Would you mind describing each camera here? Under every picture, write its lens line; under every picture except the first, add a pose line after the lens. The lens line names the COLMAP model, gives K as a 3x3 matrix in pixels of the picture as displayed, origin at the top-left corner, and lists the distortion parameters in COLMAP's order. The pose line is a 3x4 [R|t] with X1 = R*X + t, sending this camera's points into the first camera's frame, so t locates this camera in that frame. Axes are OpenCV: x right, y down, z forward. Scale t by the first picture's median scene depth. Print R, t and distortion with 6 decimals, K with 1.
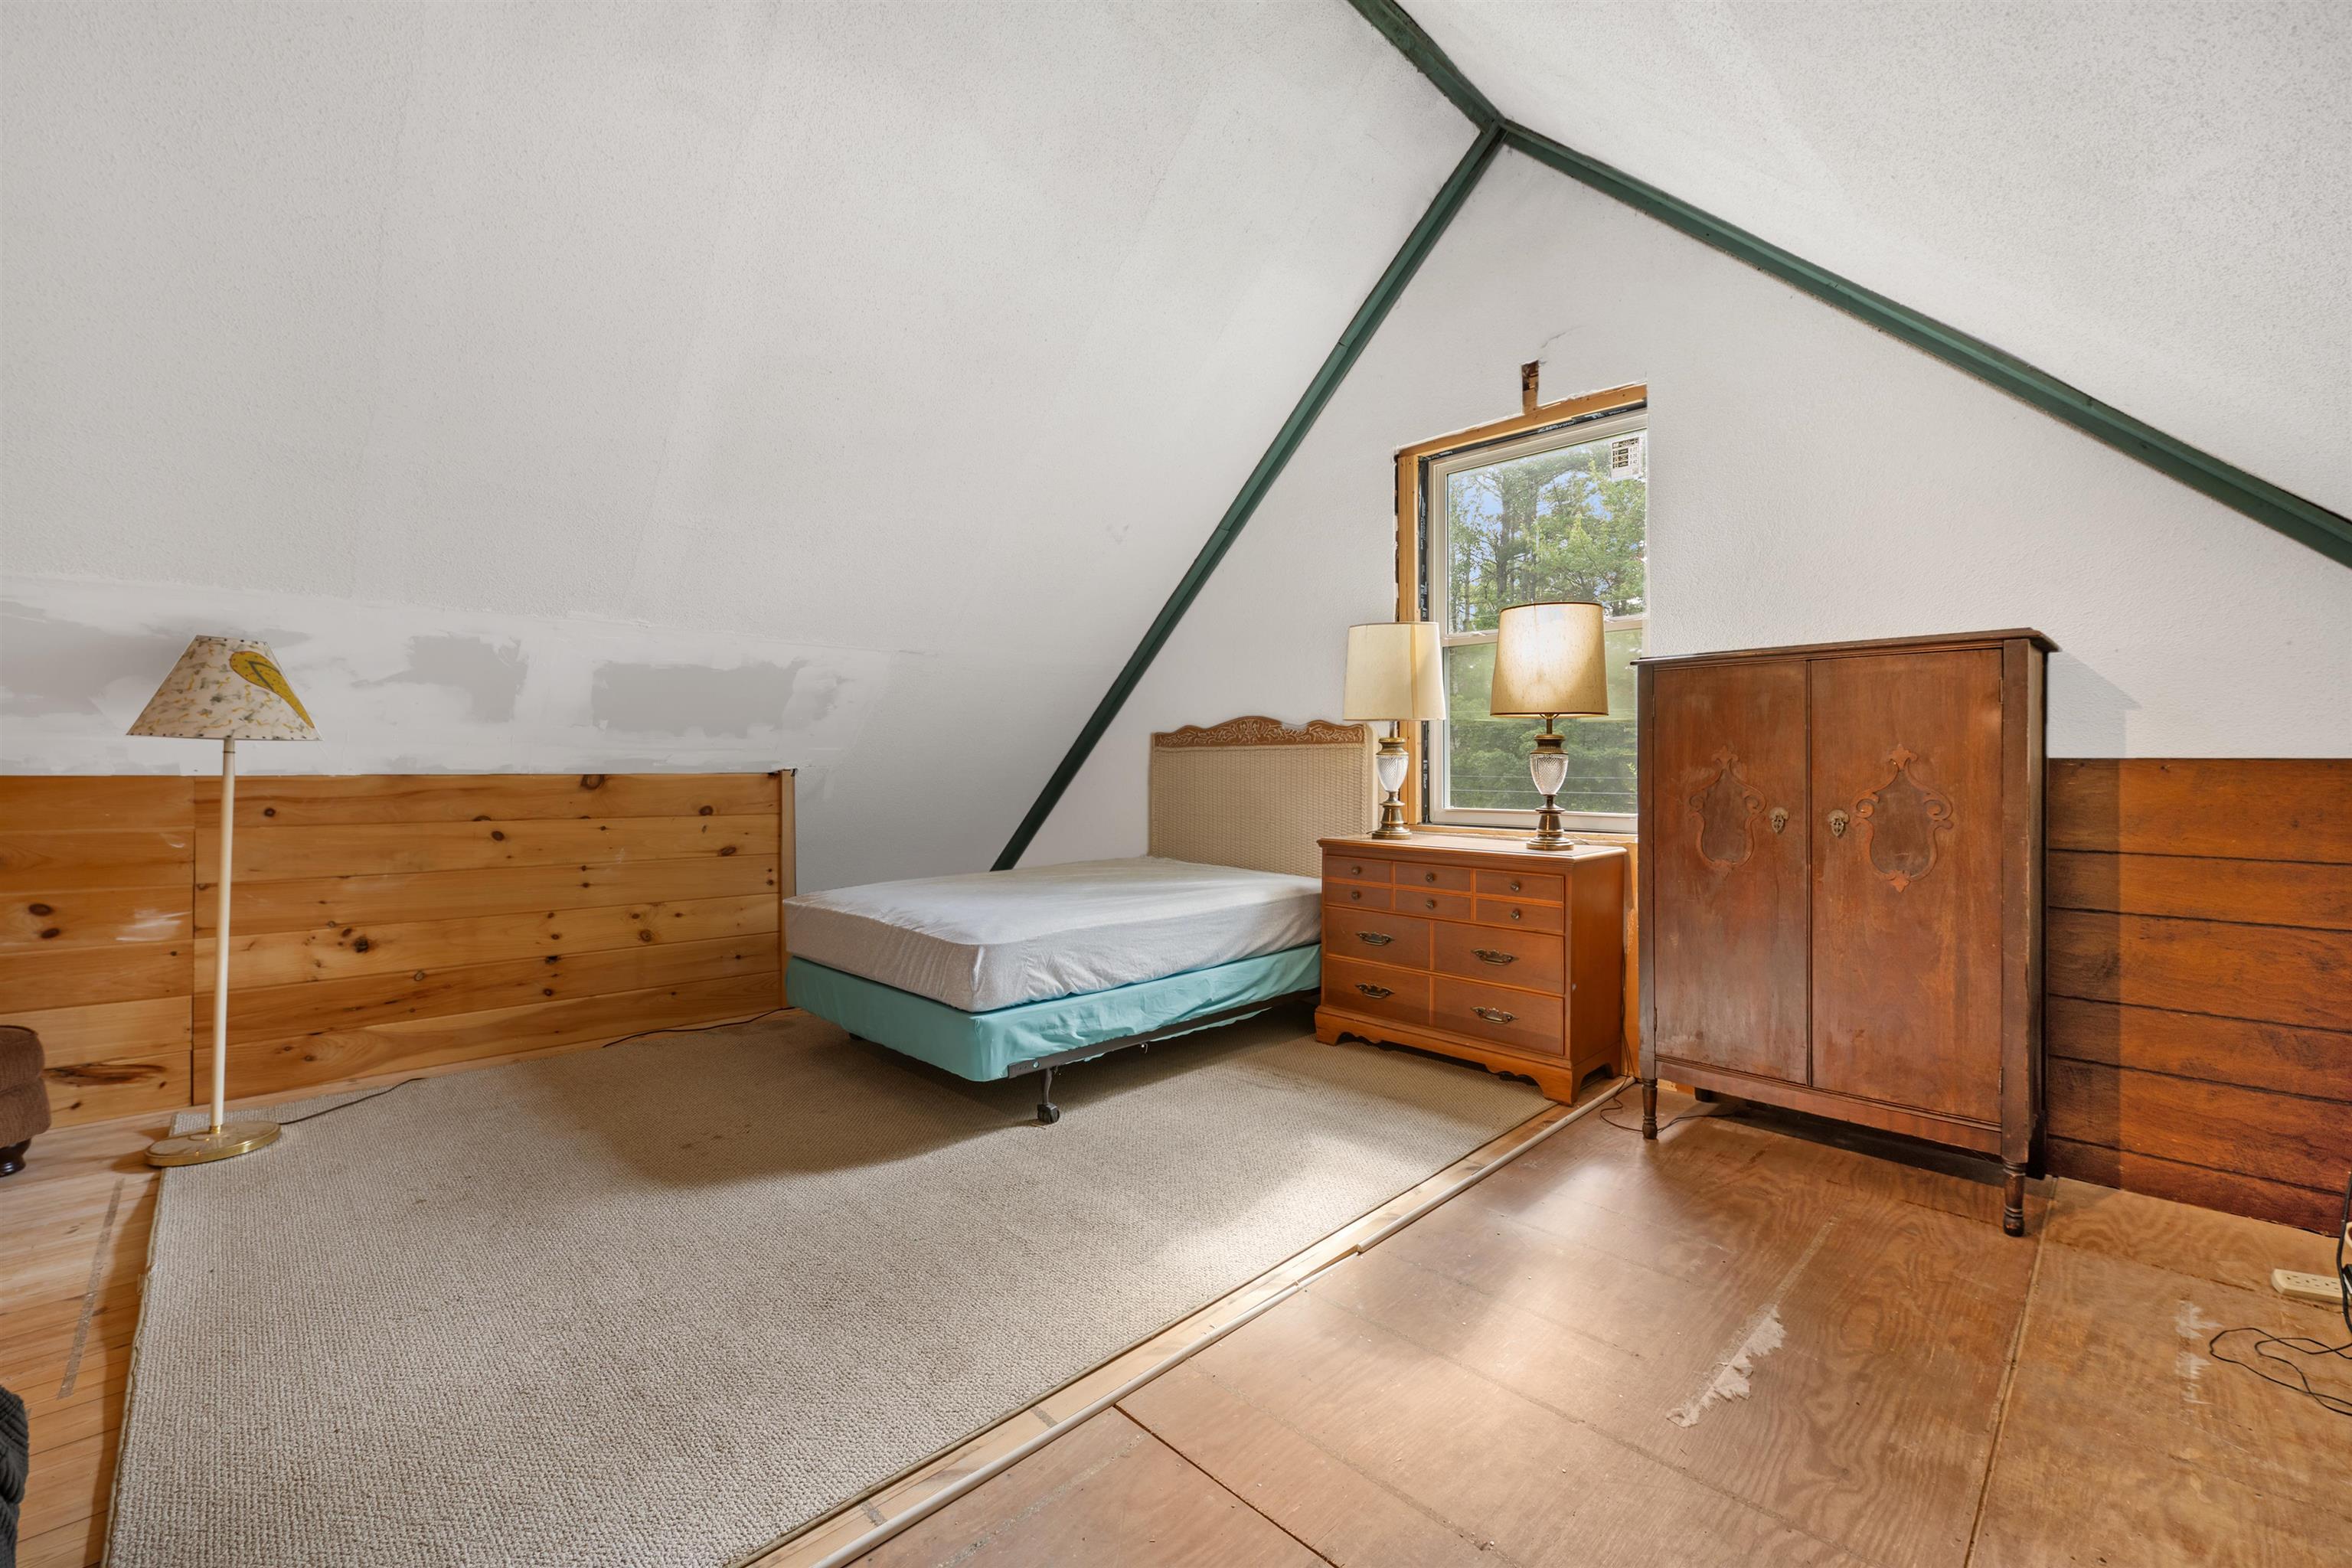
lens RADIAL K [[970.5, 0, 1168.4], [0, 970.5, 768.7], [0, 0, 1]] dist [-0.000130, 0.000006]
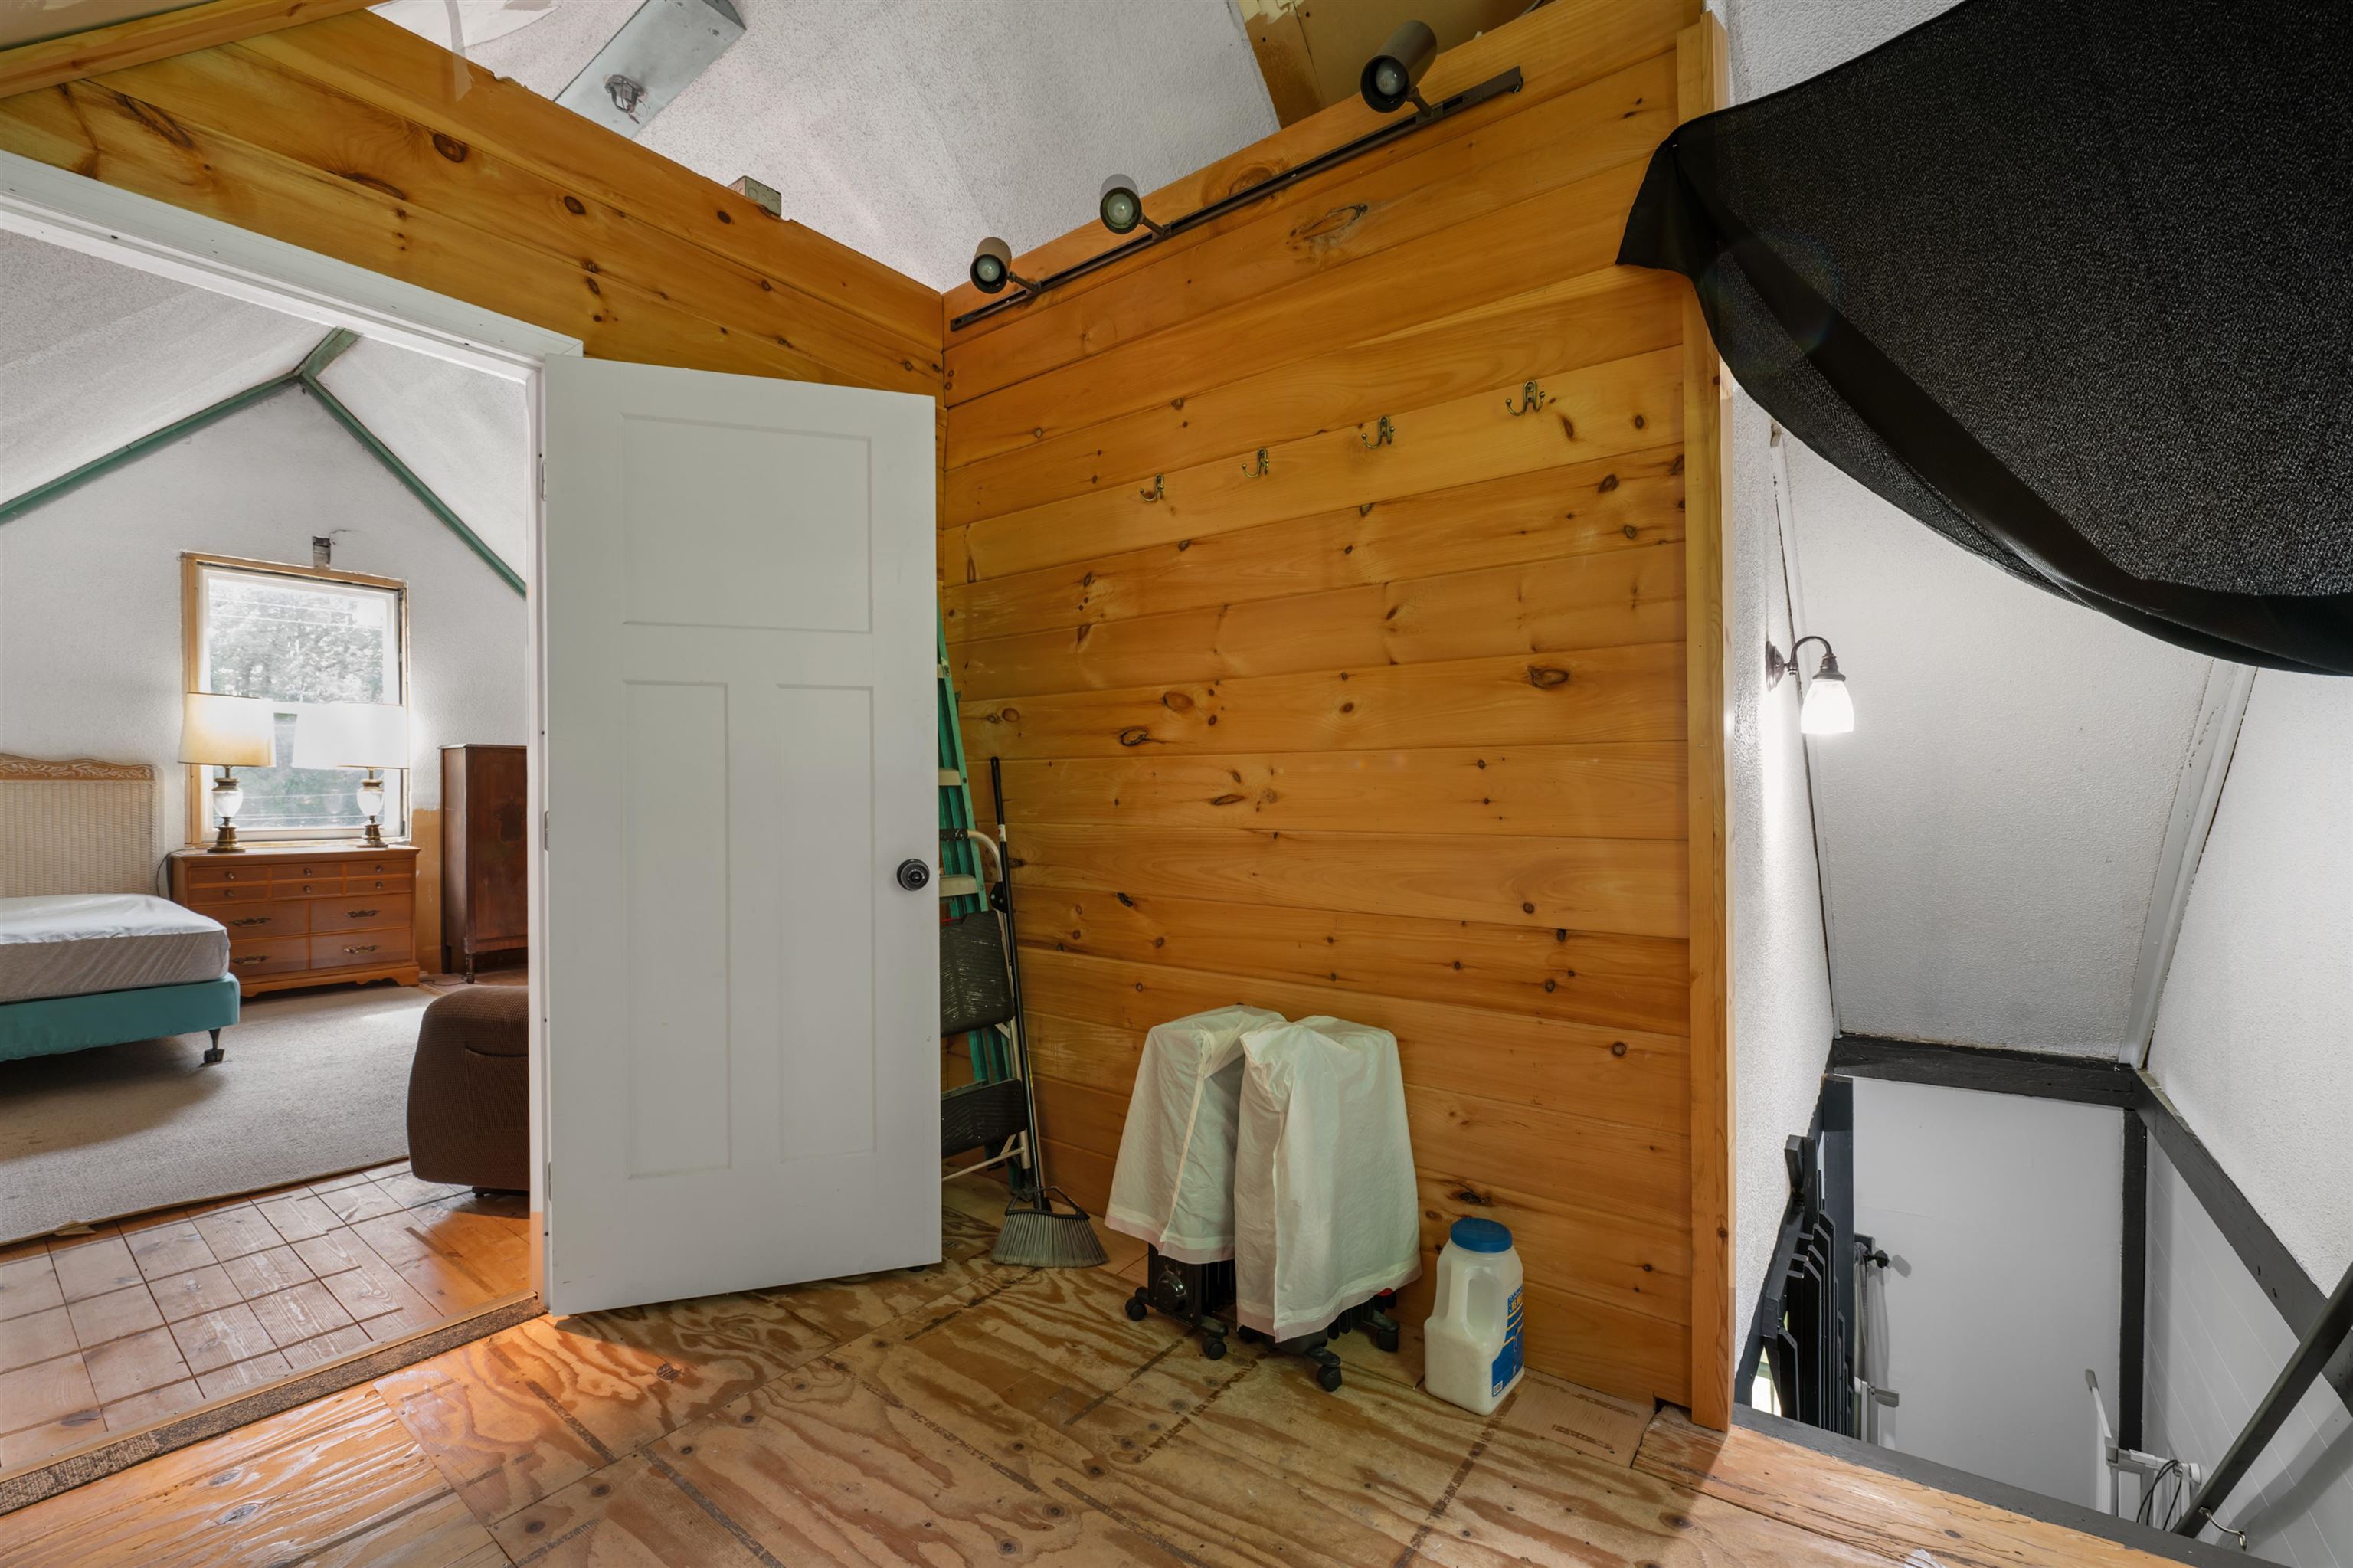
lens RADIAL K [[988.0, 0, 1161.8], [0, 988.0, 797.2], [0, 0, 1]] dist [-0.010335, -0.000706]
pose [[-0.127701, -0.005083, 0.991800, -1.472707], [0.003213, 0.999979, 0.005539, -0.009257], [-0.991807, 0.003894, -0.127682, -0.131894]]
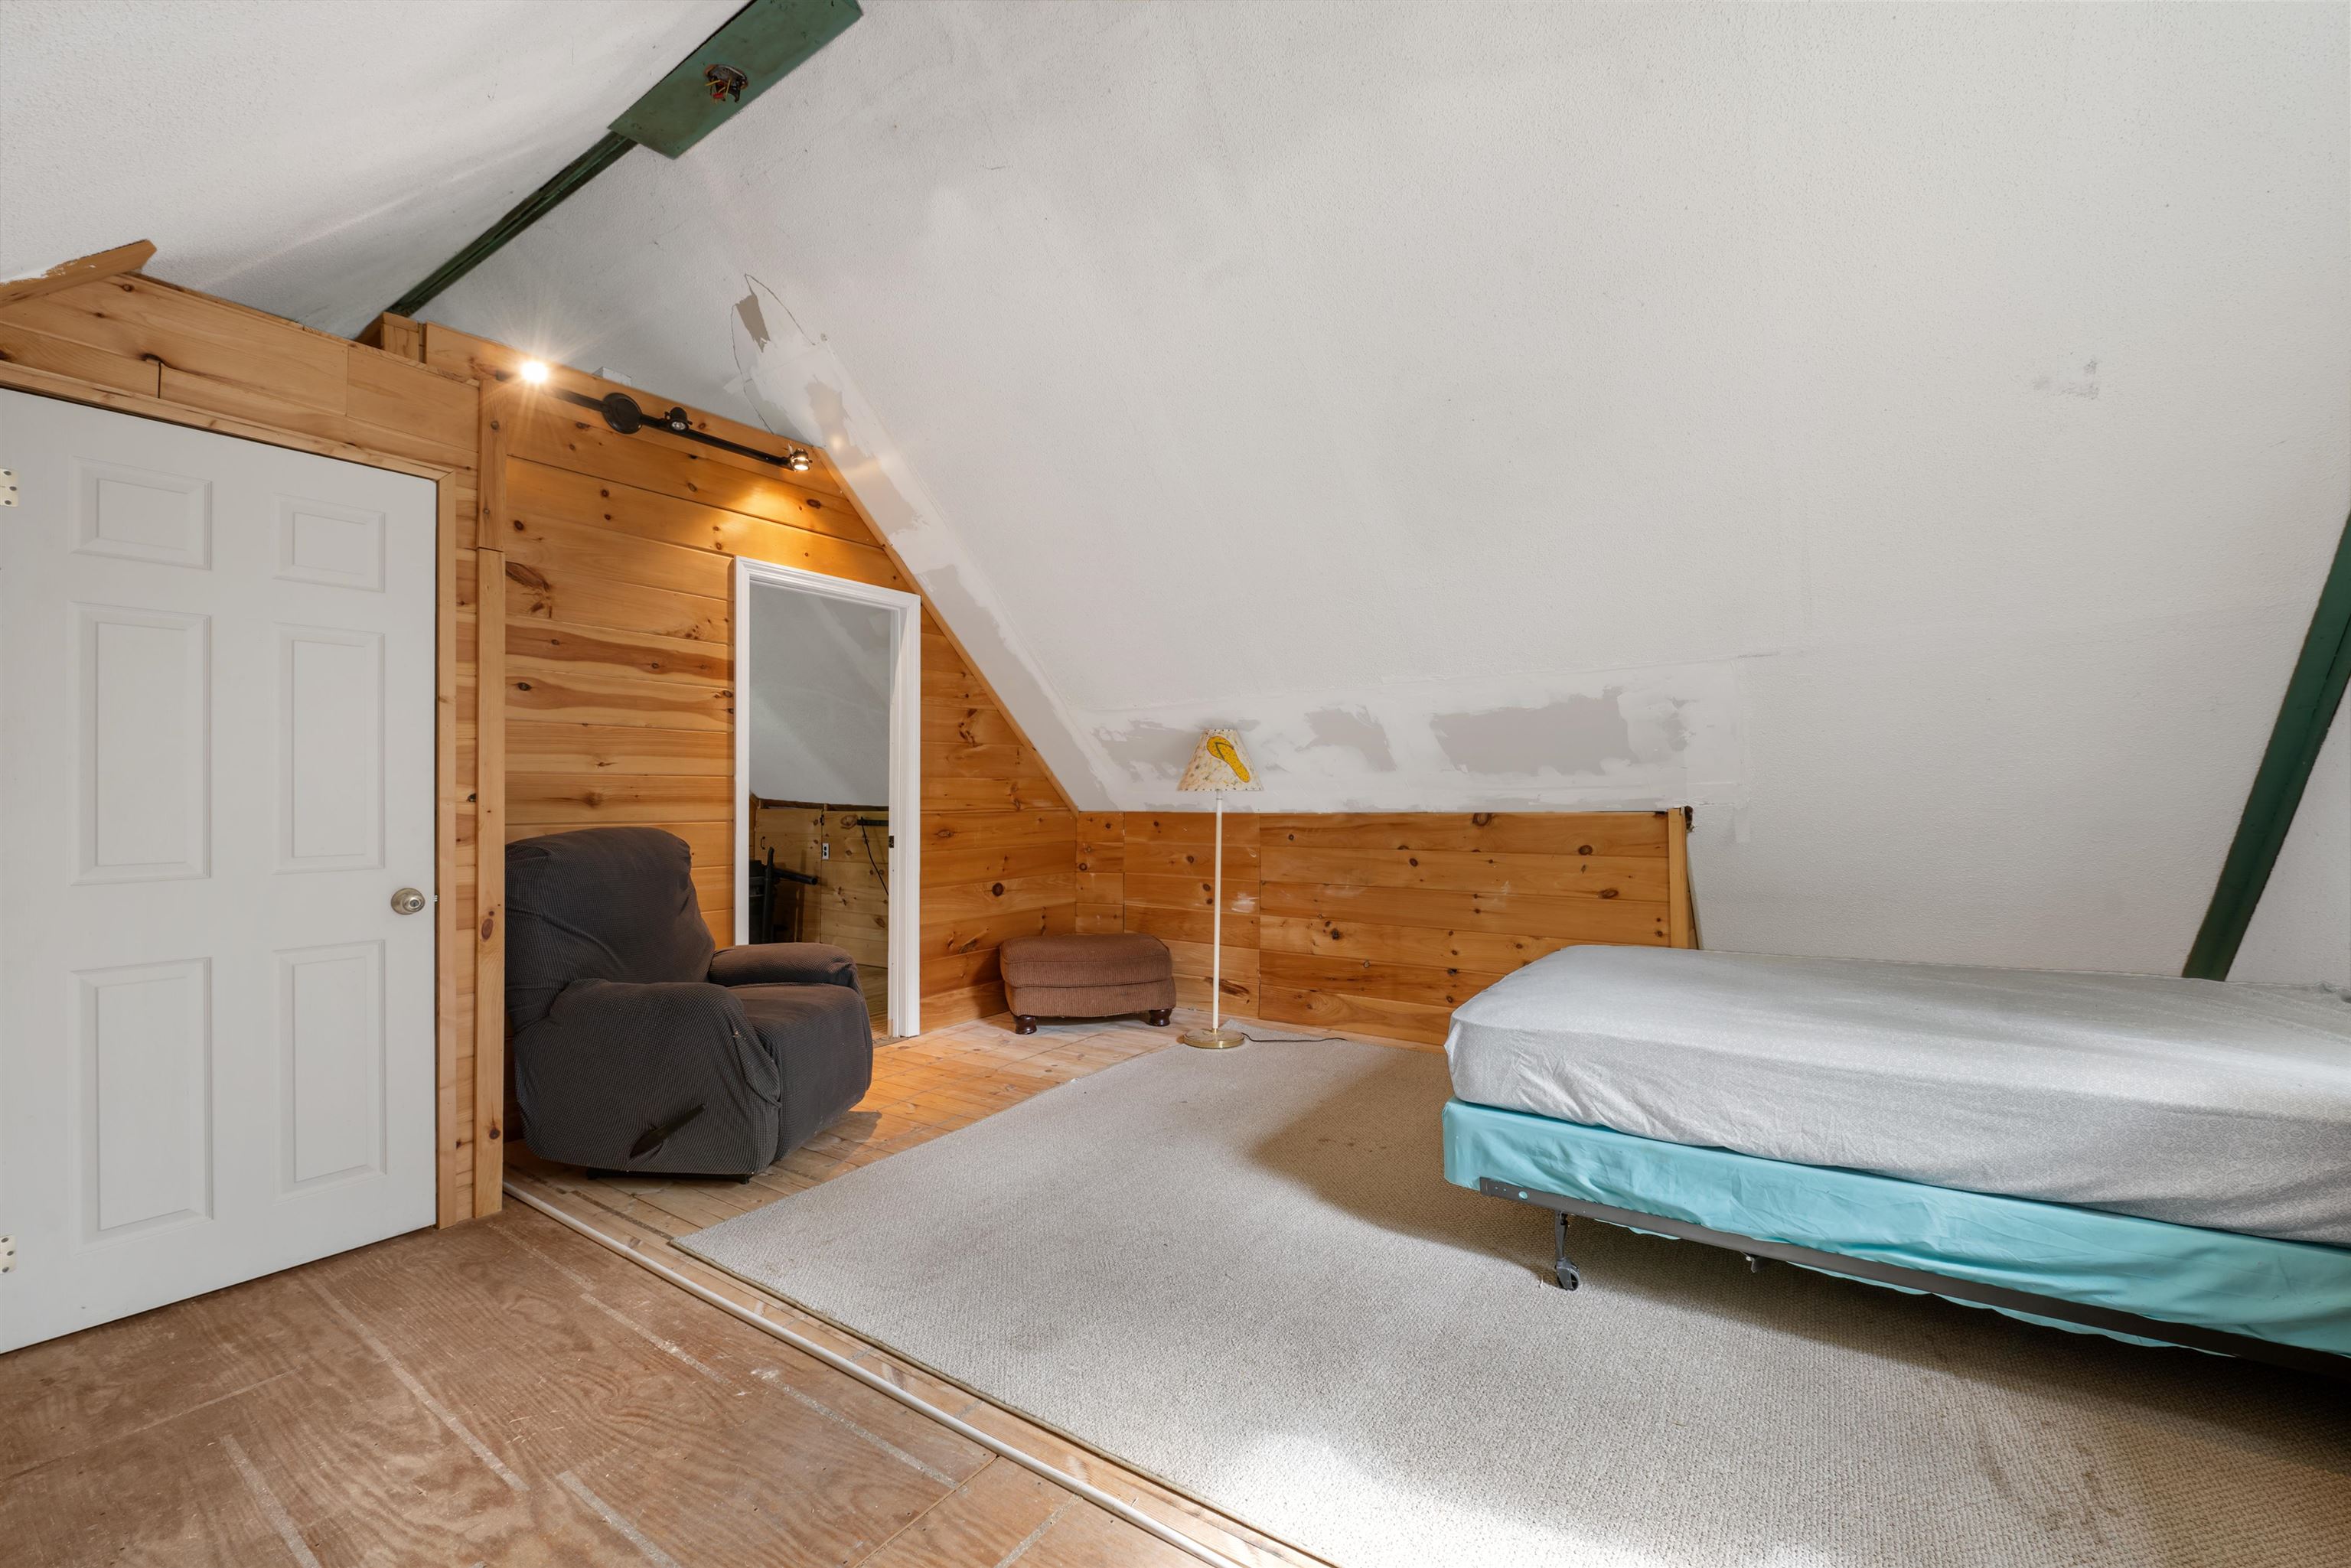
lens RADIAL K [[963.5, 0, 1172.8], [0, 963.5, 783.8], [0, 0, 1]] dist [-0.011243, -0.000480]
pose [[0.192532, -0.023429, -0.981011, 0.488595], [0.005802, 0.999725, -0.022737, -0.004845], [0.981274, -0.001314, 0.192615, 0.501295]]
